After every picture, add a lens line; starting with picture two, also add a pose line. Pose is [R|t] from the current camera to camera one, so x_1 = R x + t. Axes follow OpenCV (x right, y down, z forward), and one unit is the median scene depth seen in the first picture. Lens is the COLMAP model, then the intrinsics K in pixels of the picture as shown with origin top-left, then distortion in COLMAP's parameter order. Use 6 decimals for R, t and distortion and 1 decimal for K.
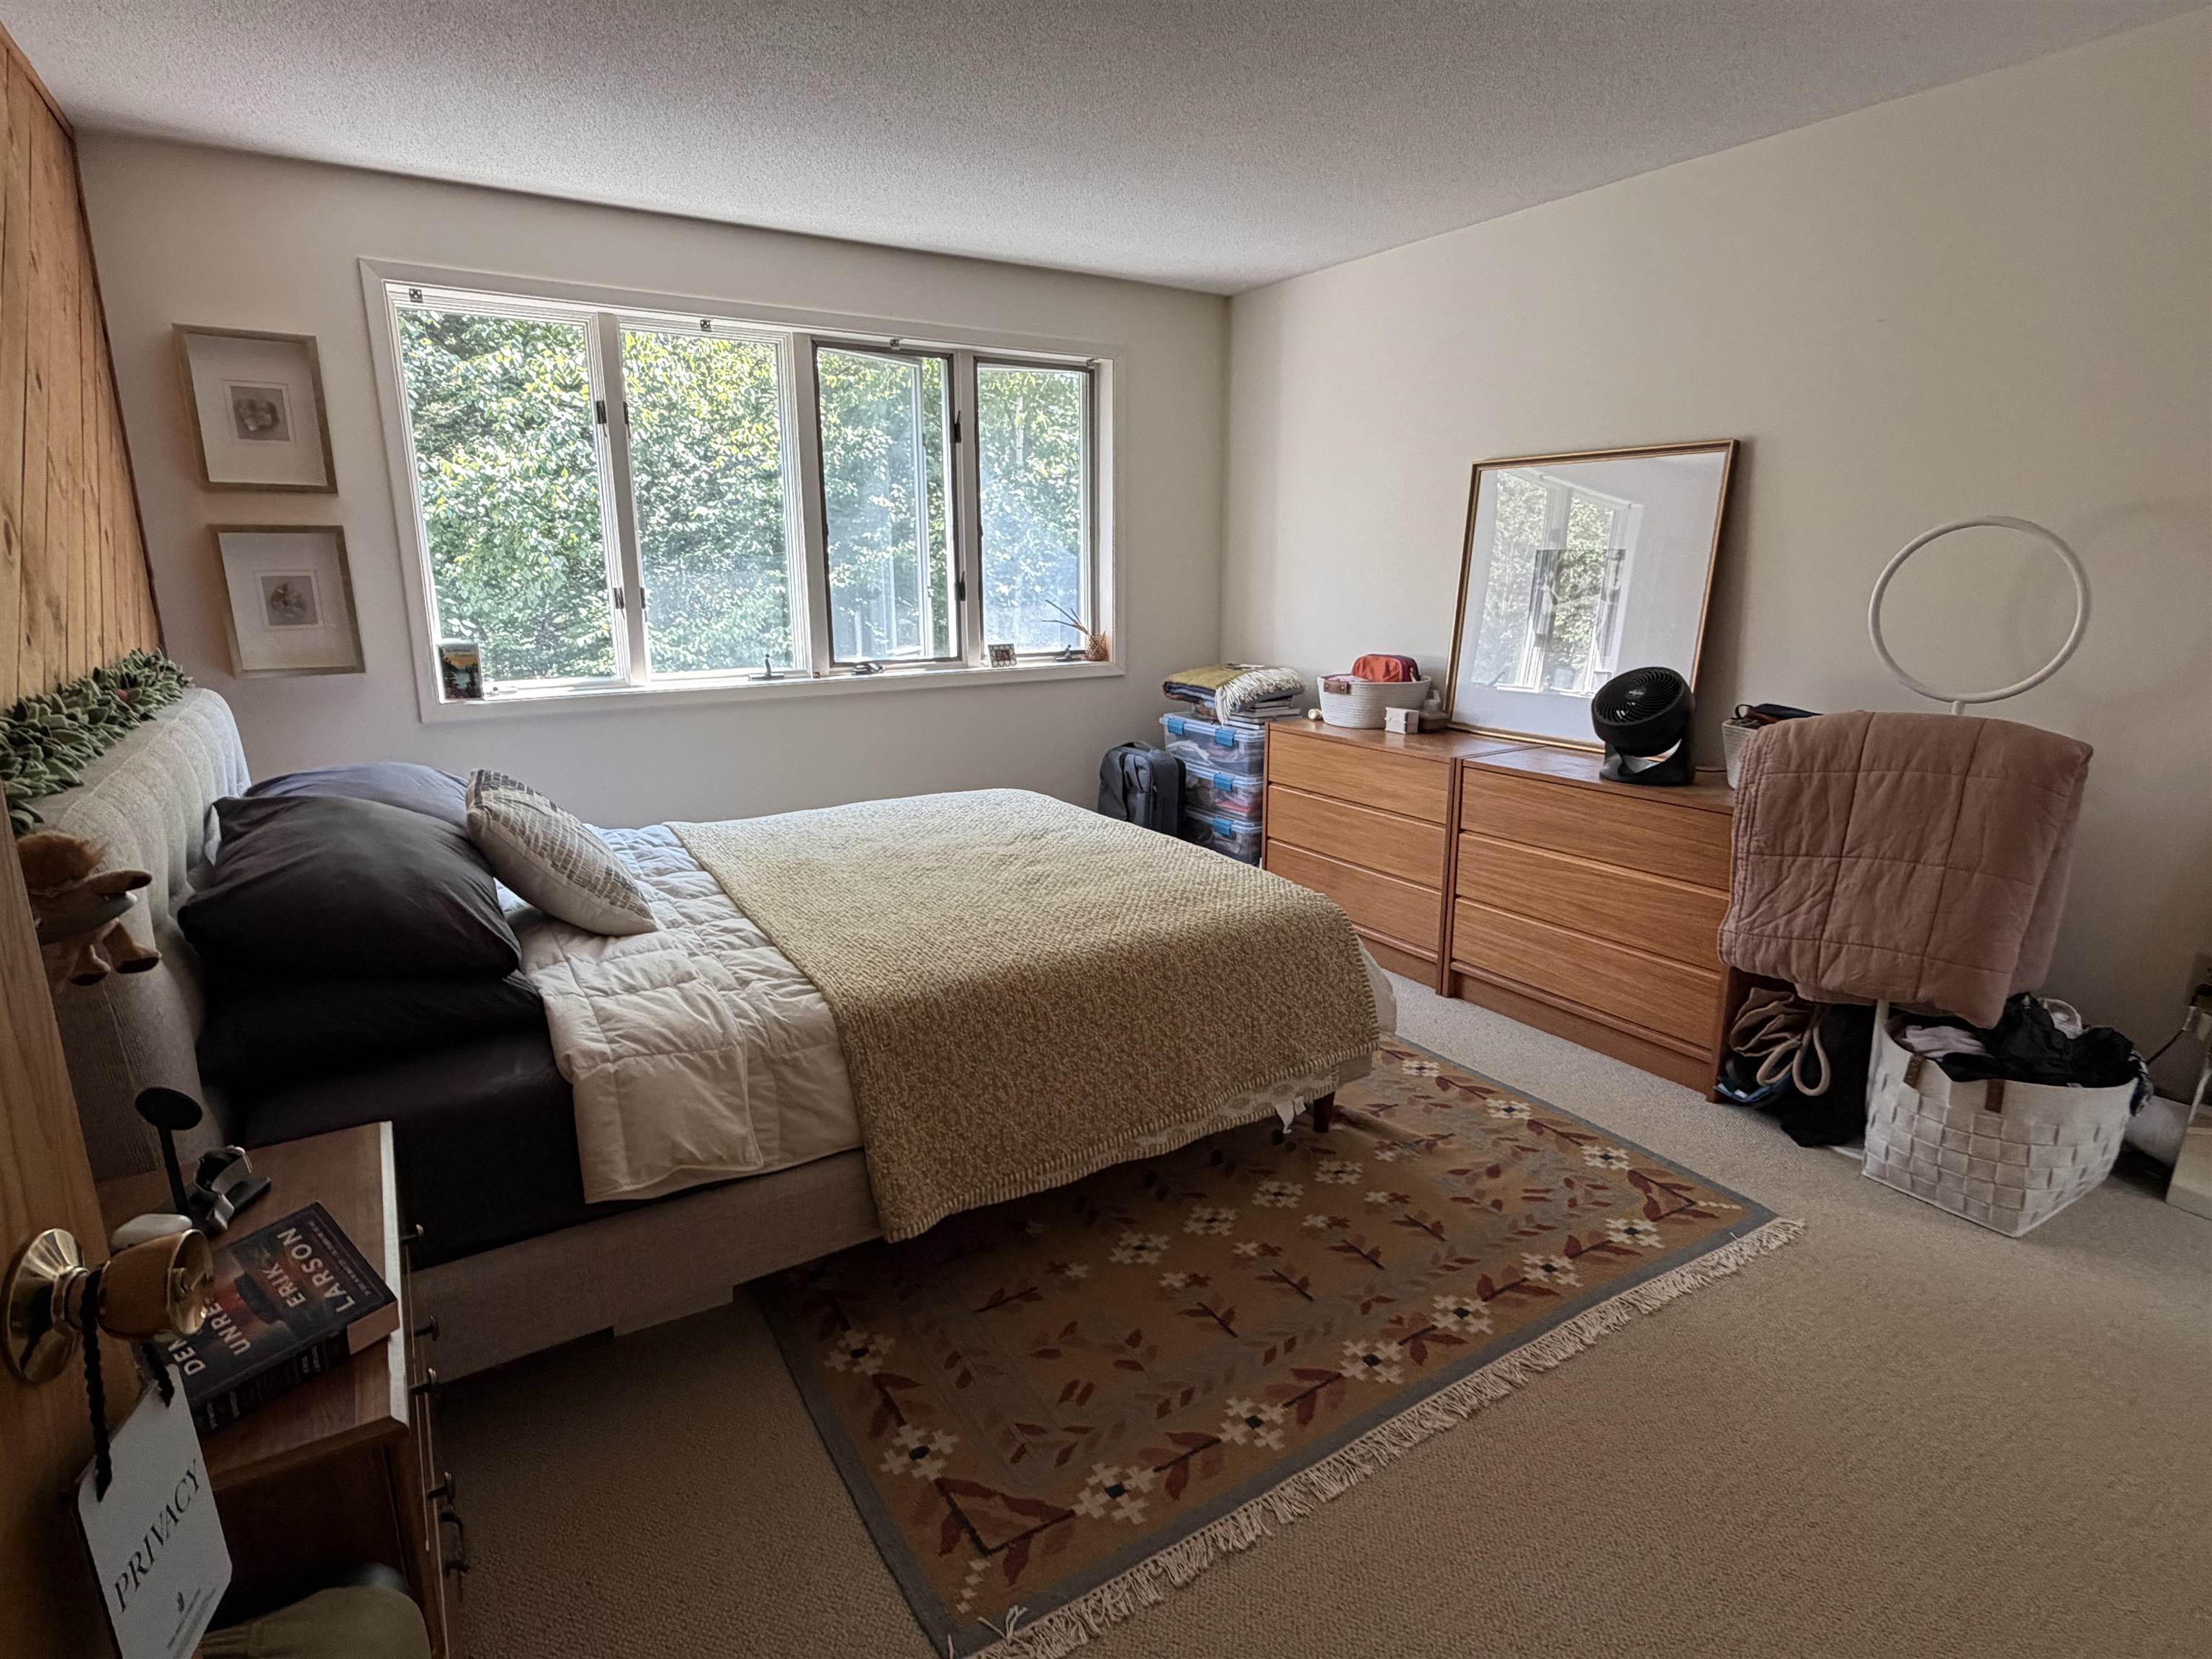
lens RADIAL K [[1151.8, 0, 1104.2], [0, 1151.8, 827.8], [0, 0, 1]] dist [0.003031, -0.000088]
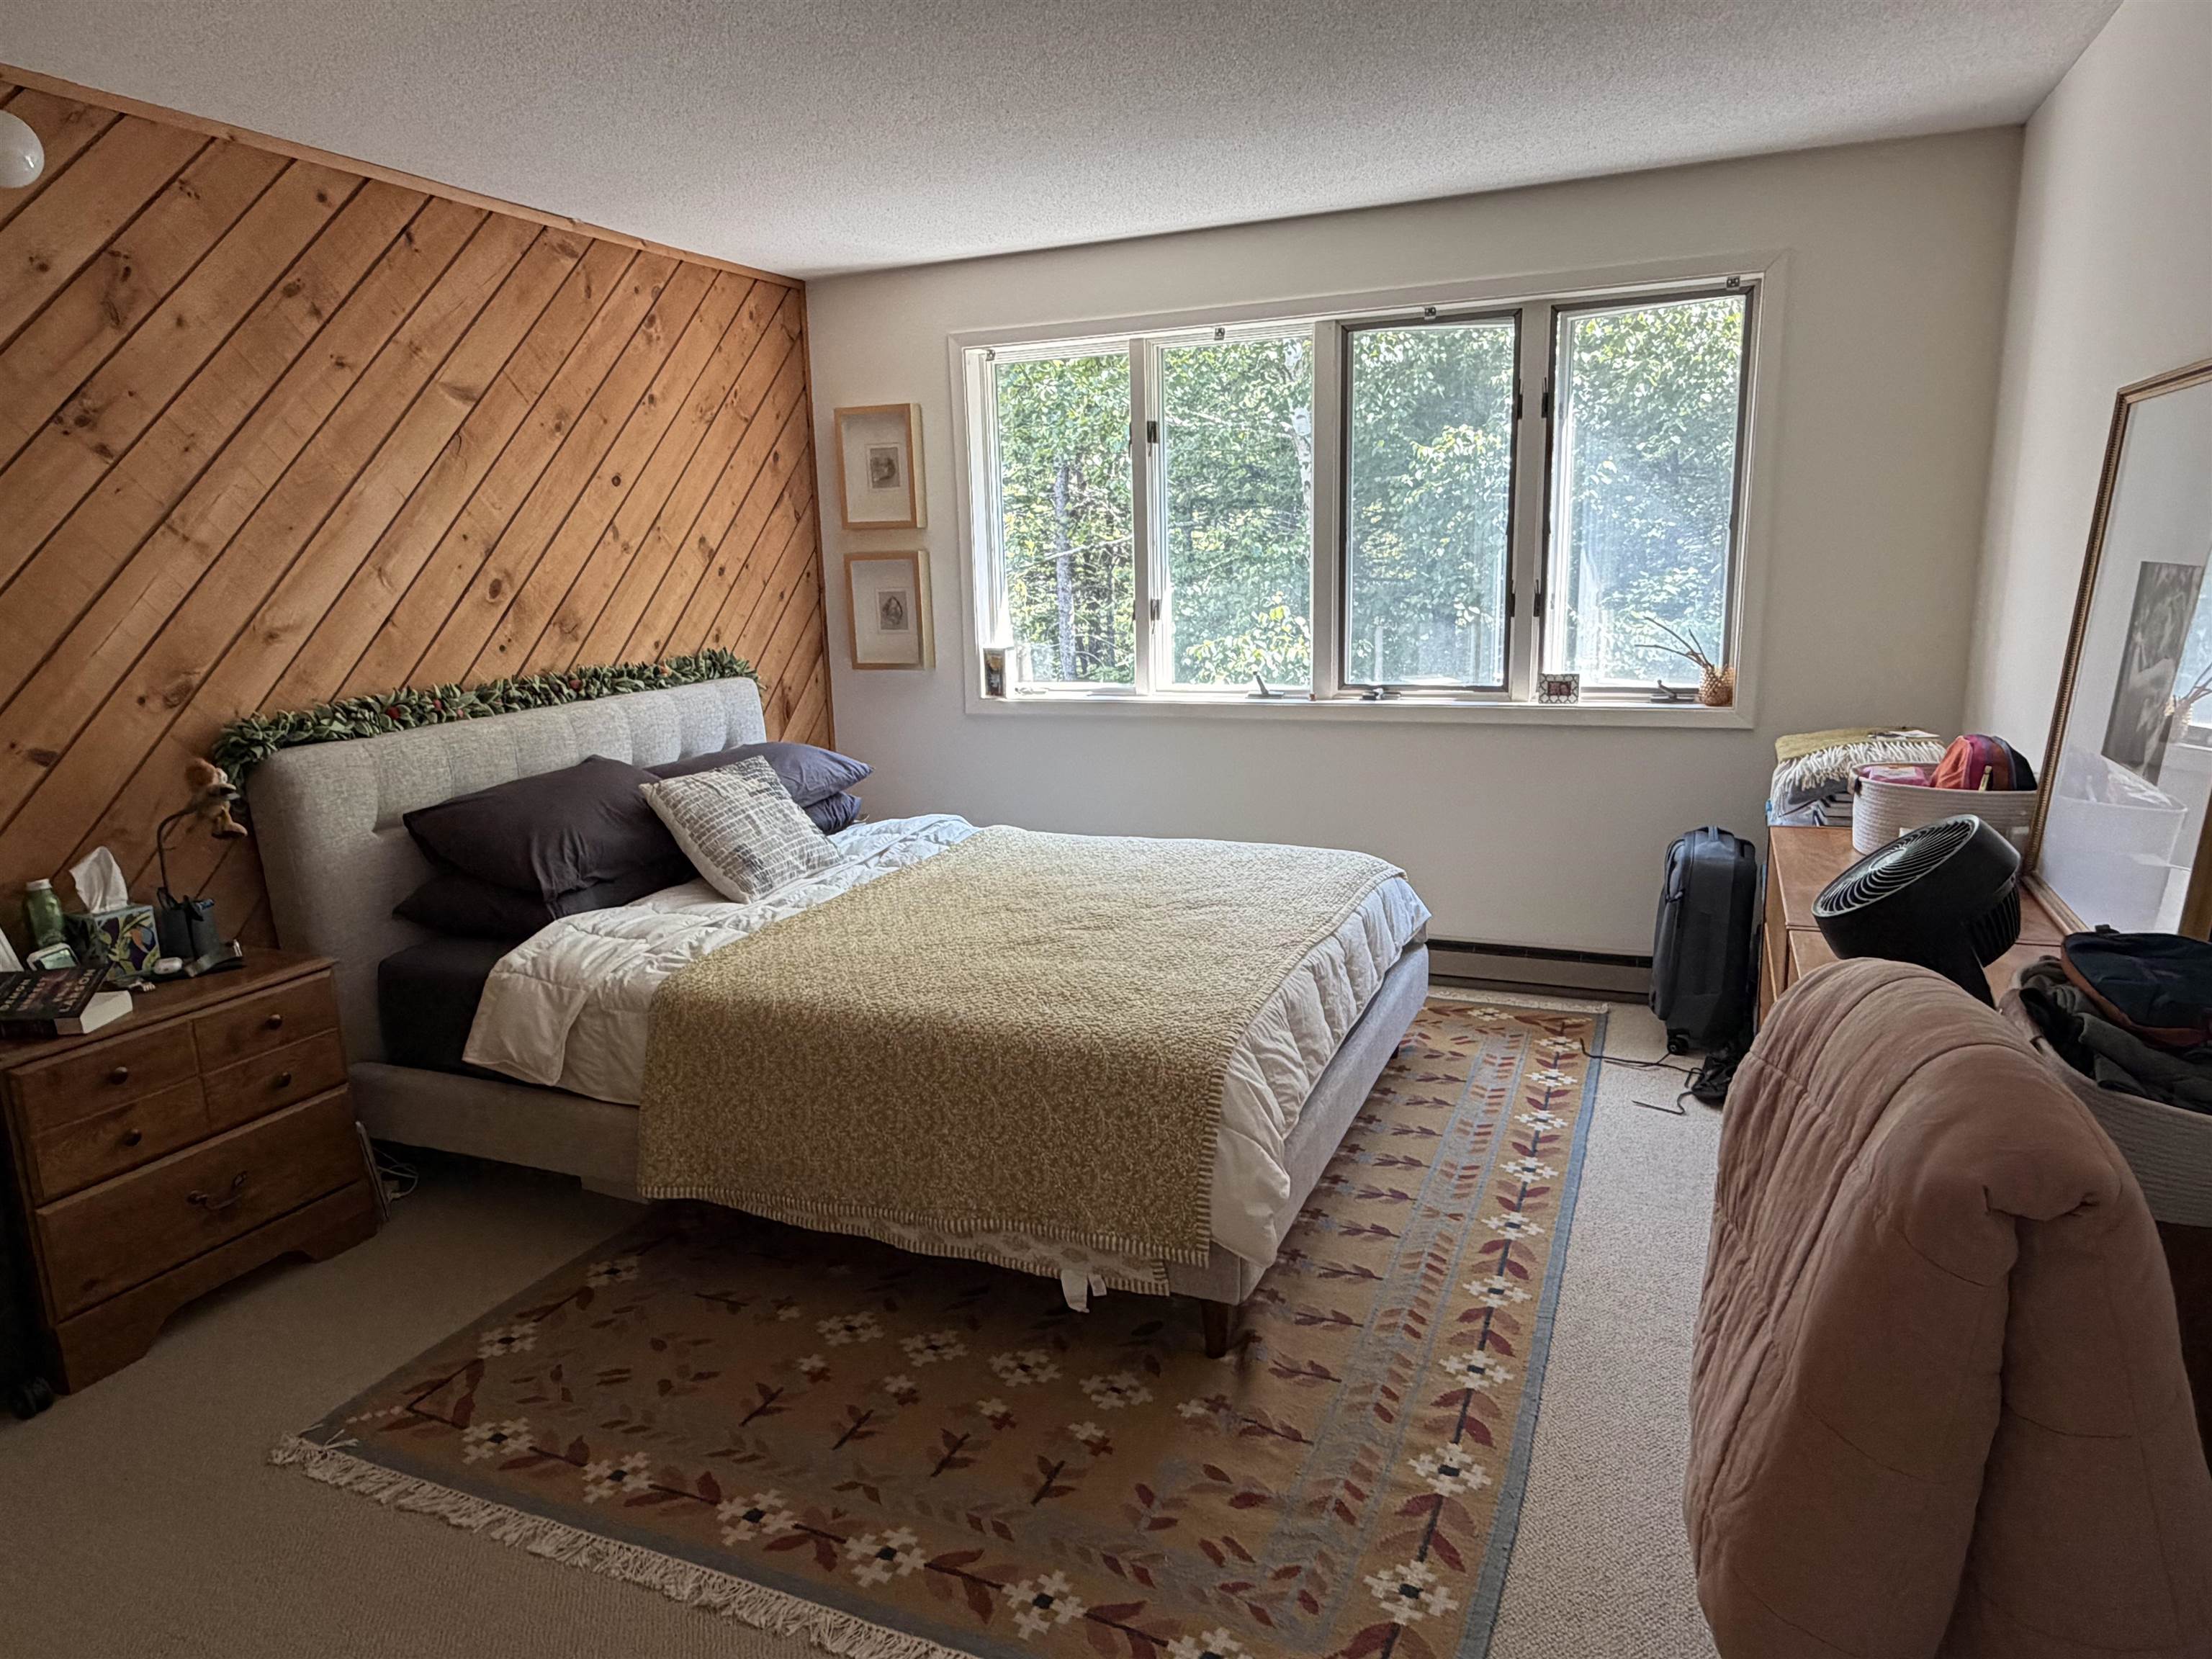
lens RADIAL K [[1359.1, 0, 1102.6], [0, 1359.1, 831.8], [0, 0, 1]] dist [-0.008756, 0.003929]
pose [[0.564476, 0.155876, -0.810598, 0.704639], [-0.158727, 0.984179, 0.078723, -0.113654], [0.810045, 0.084226, 0.580287, 0.343558]]
